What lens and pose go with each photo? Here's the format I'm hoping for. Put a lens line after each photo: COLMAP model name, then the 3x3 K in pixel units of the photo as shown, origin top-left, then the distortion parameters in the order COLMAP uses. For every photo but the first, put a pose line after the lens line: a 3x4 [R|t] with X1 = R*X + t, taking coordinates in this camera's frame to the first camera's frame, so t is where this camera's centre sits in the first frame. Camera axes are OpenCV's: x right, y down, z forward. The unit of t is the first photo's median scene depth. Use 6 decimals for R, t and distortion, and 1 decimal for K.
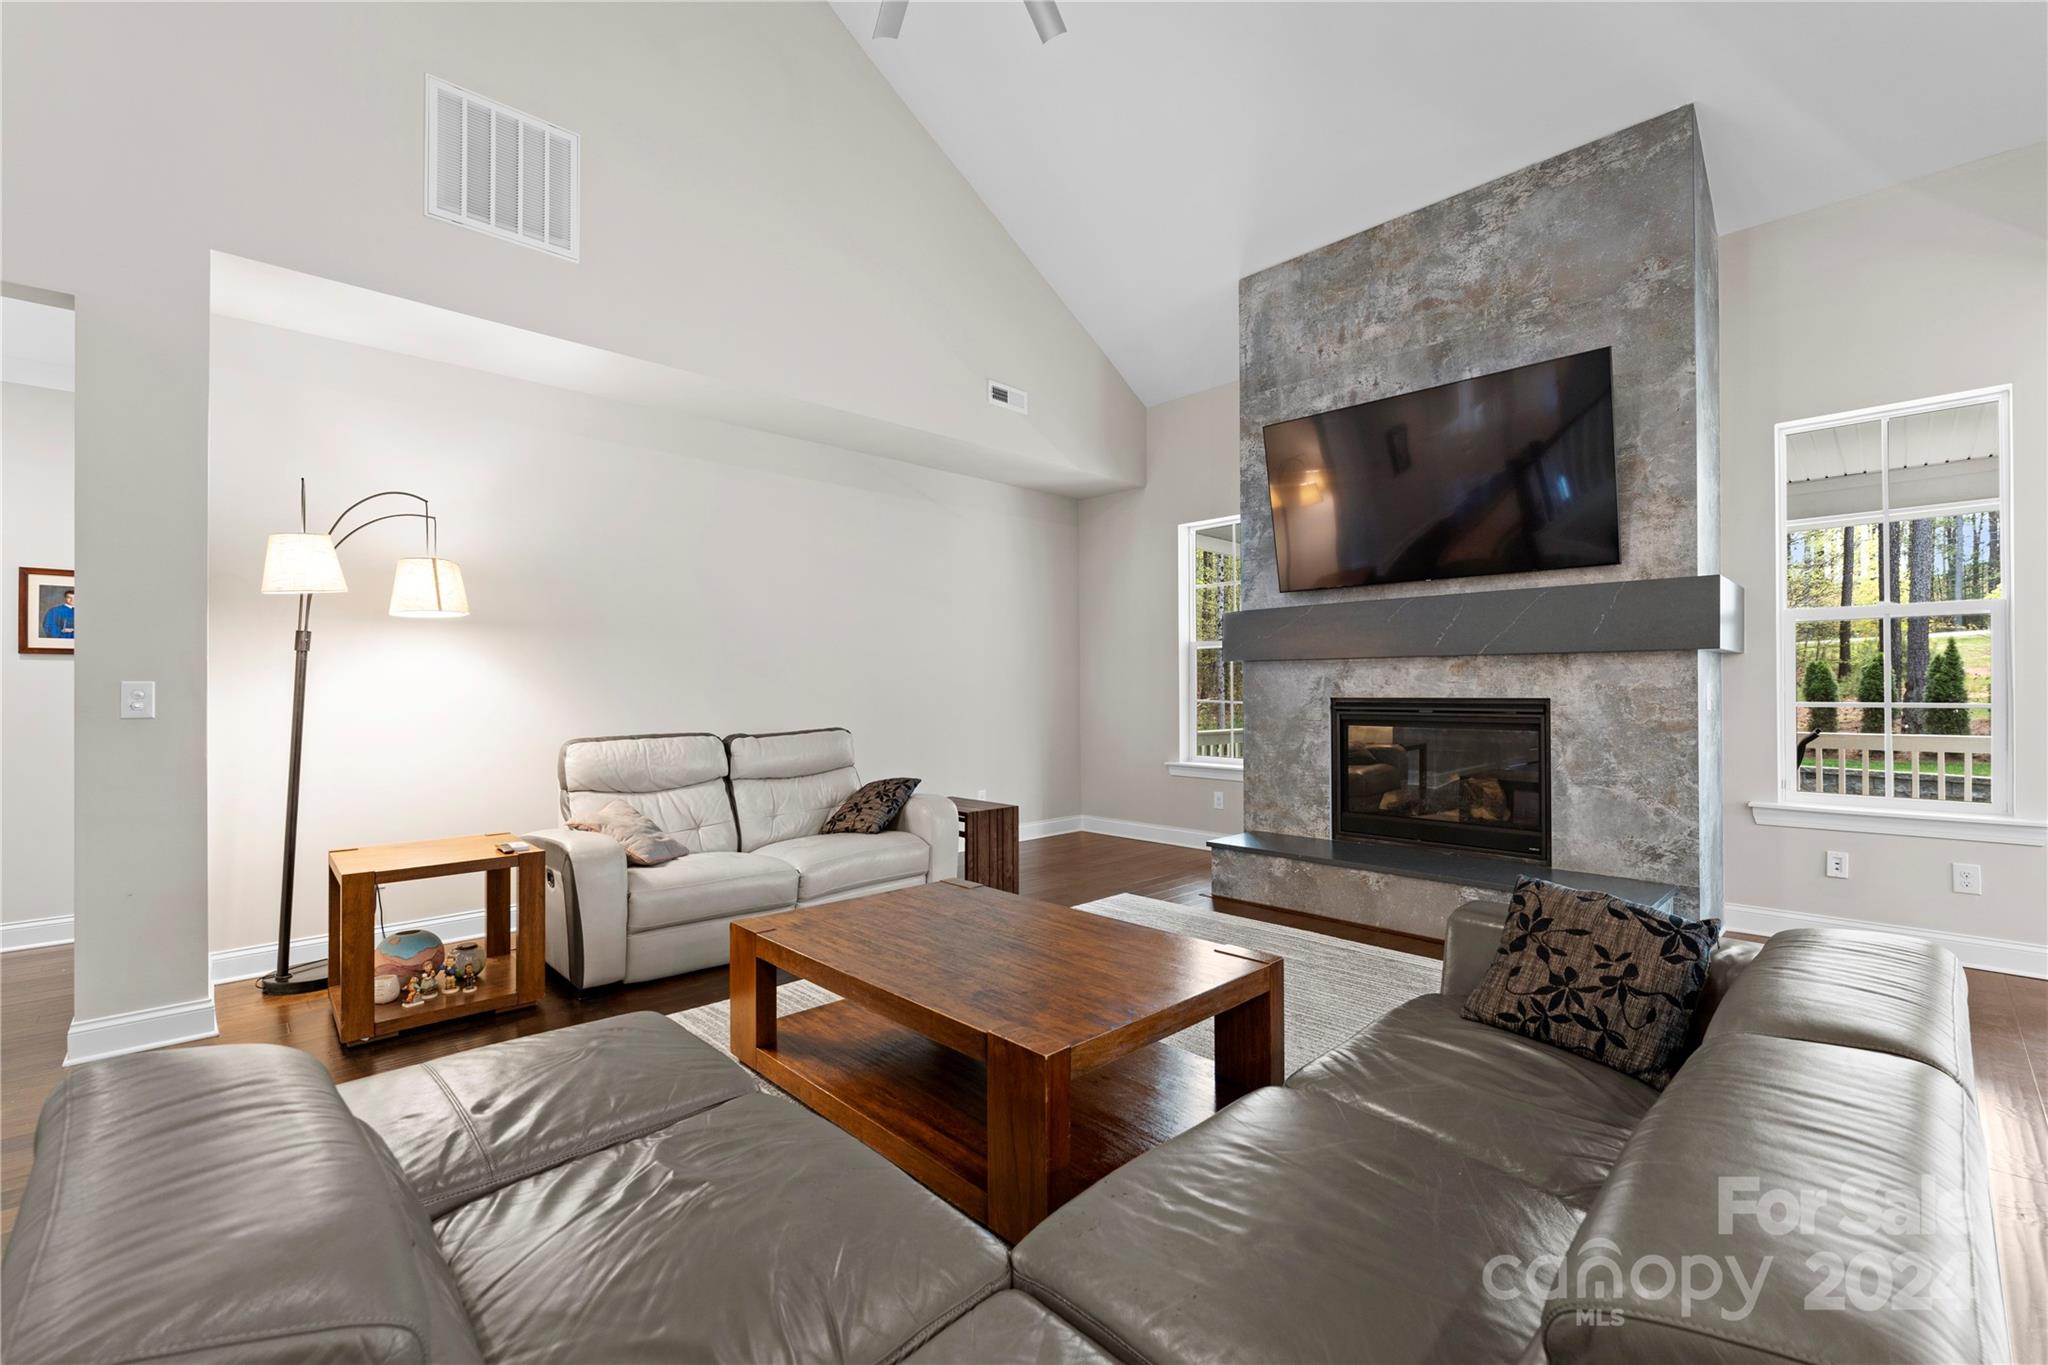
lens RADIAL K [[867.0, 0, 1021.0], [0, 867.0, 684.7], [0, 0, 1]] dist [-0.002929, -0.000573]
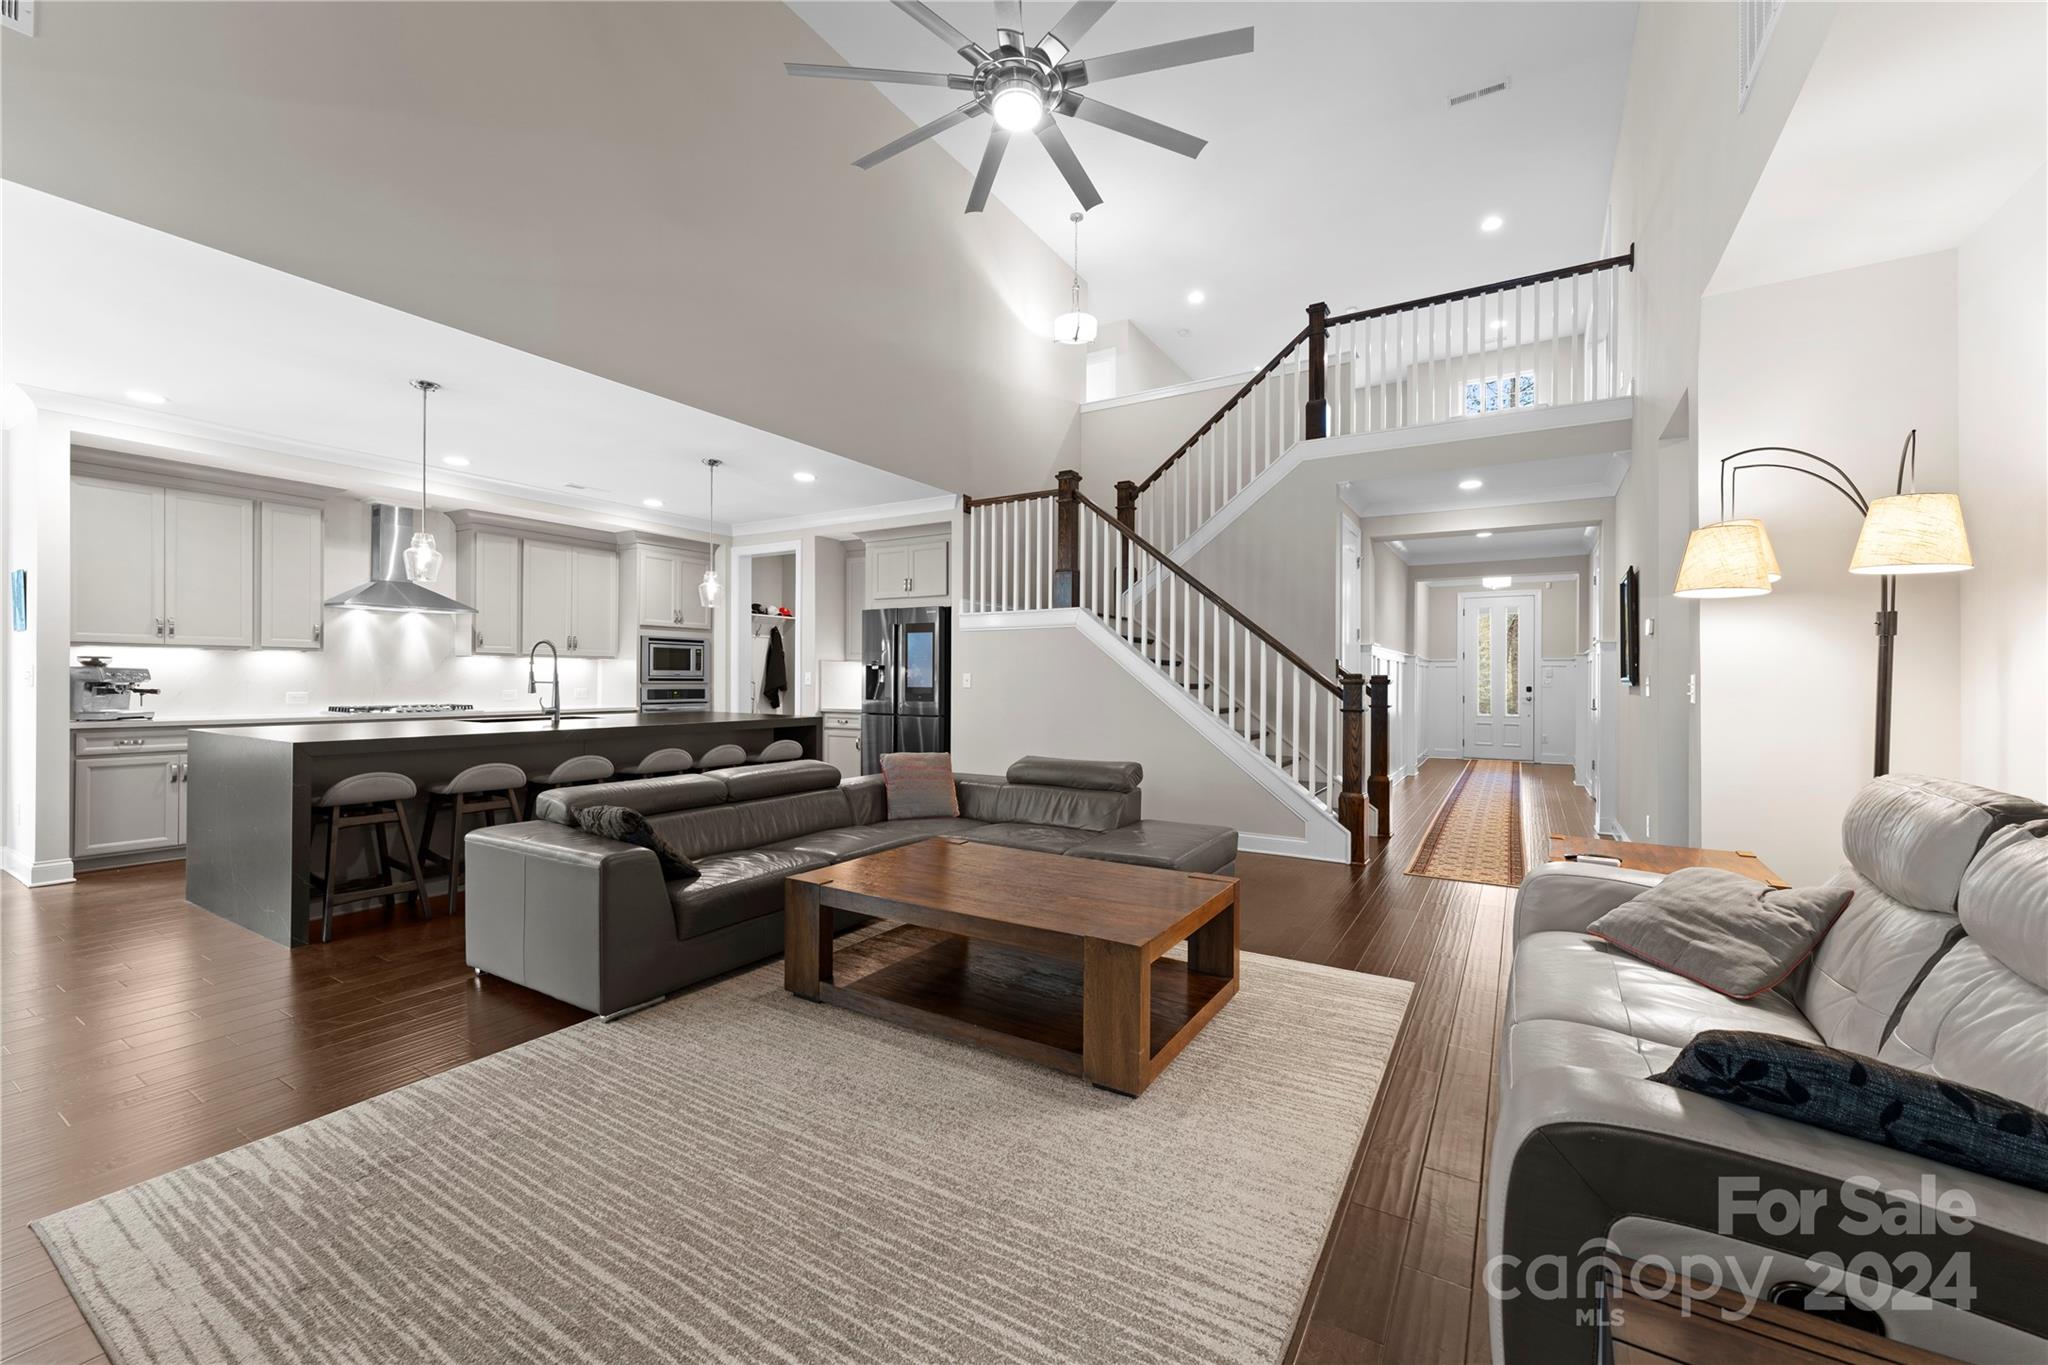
lens RADIAL K [[817.9, 0, 1020.8], [0, 817.9, 679.9], [0, 0, 1]] dist [-0.000654, 0.000212]
pose [[-0.967245, -0.000124, -0.253846, 0.151015], [0.000057, 1.000000, -0.000705, 0.003150], [0.253846, -0.000696, -0.967244, 1.301831]]
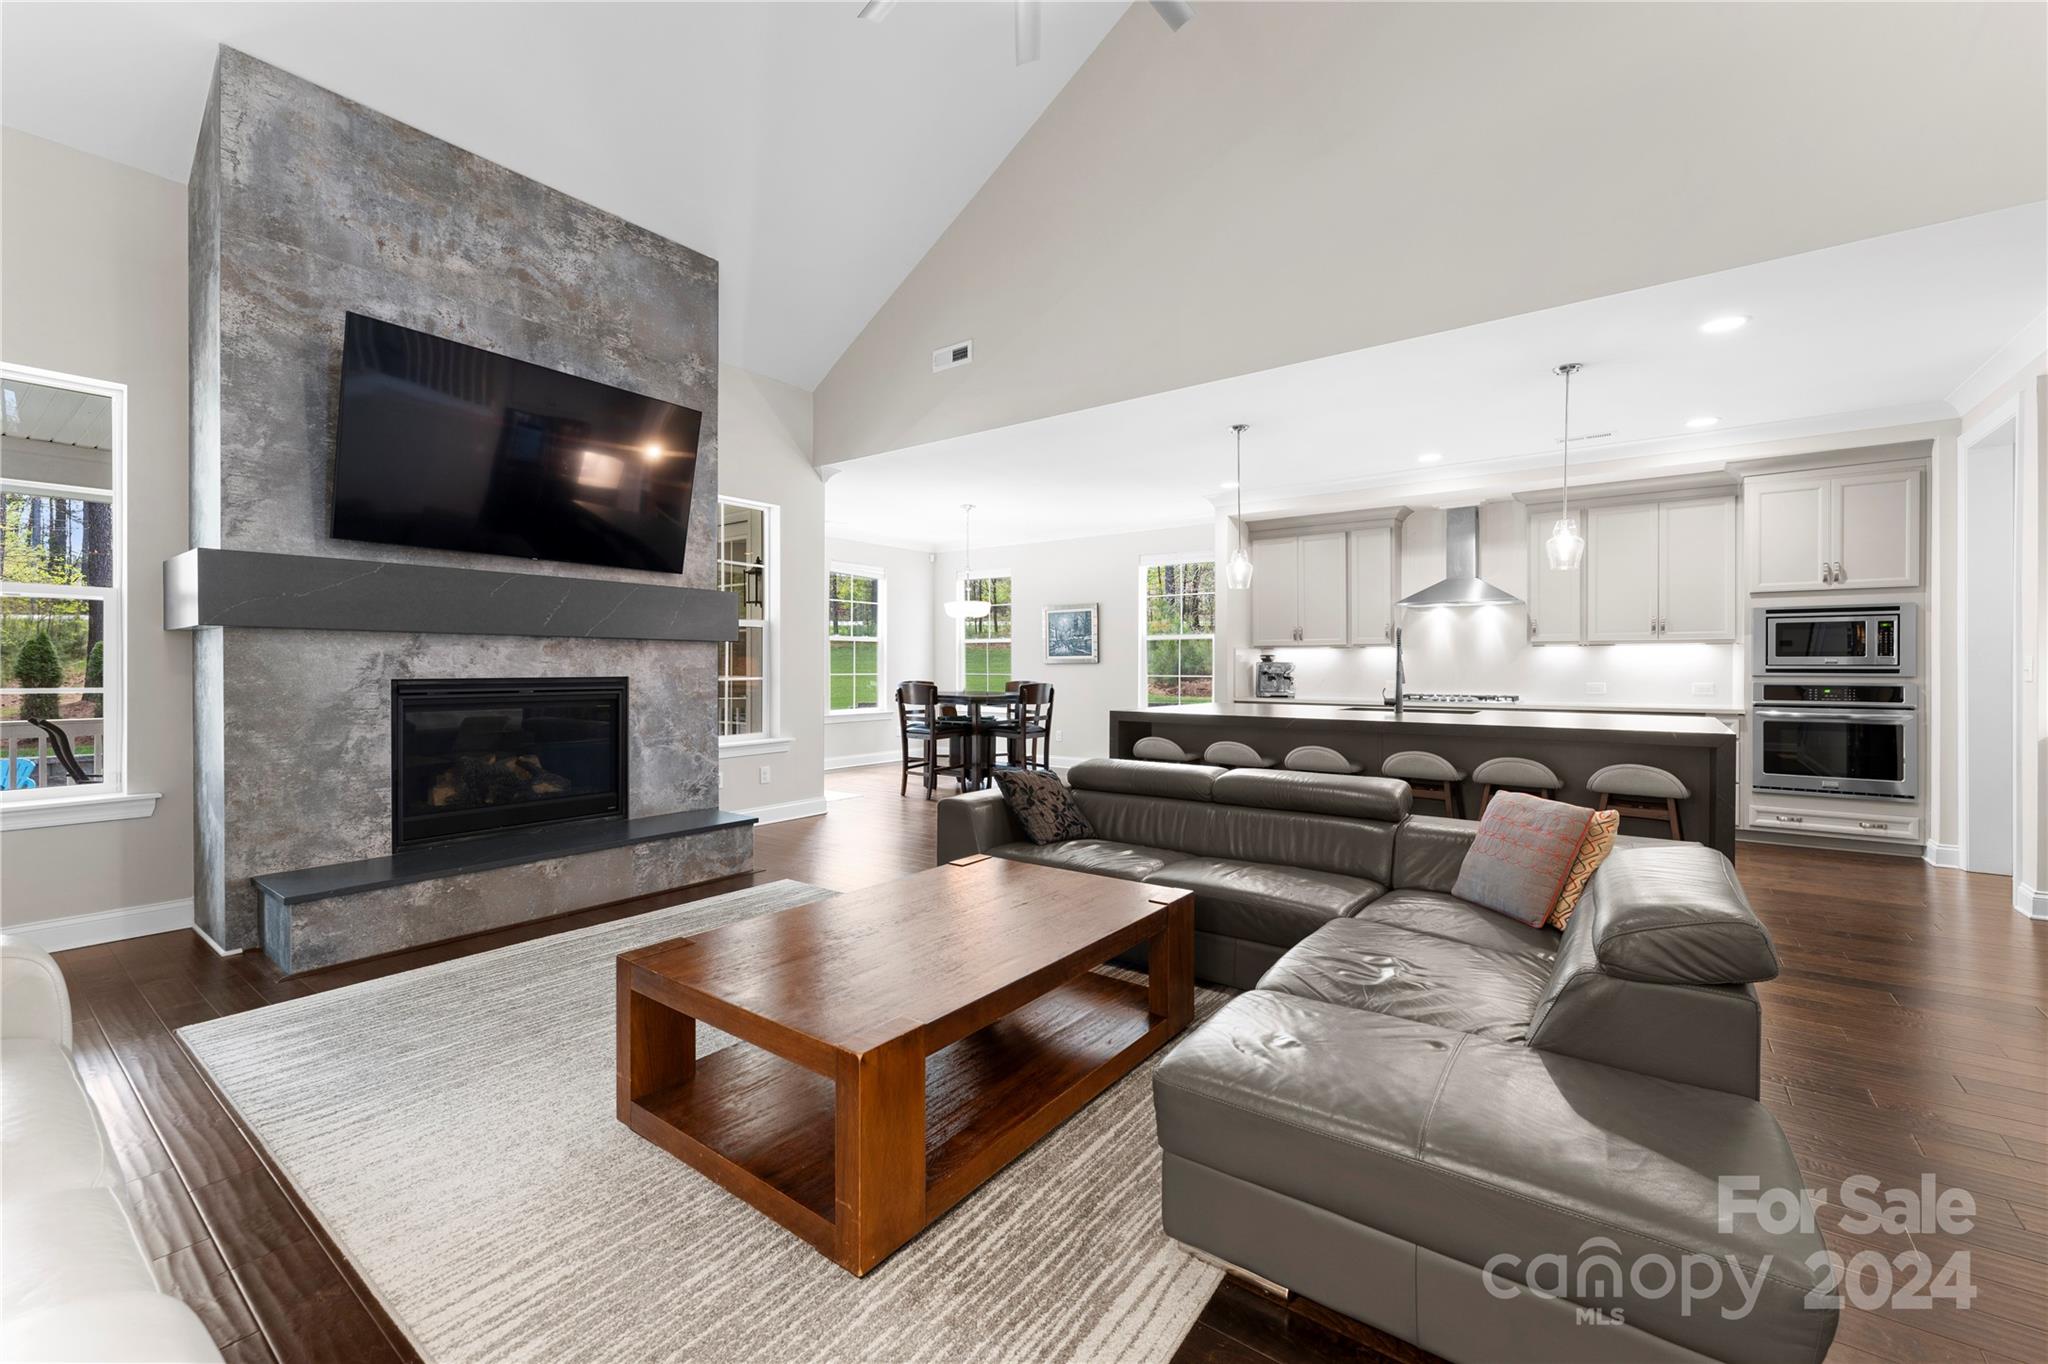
lens RADIAL K [[831.2, 0, 1026.7], [0, 831.2, 667.4], [0, 0, 1]] dist [-0.001331, 0.000111]
pose [[-0.167339, 0.005053, 0.985886, -0.595227], [-0.003394, 0.999978, -0.005701, 0.007527], [-0.985894, -0.004300, -0.167318, 0.642785]]
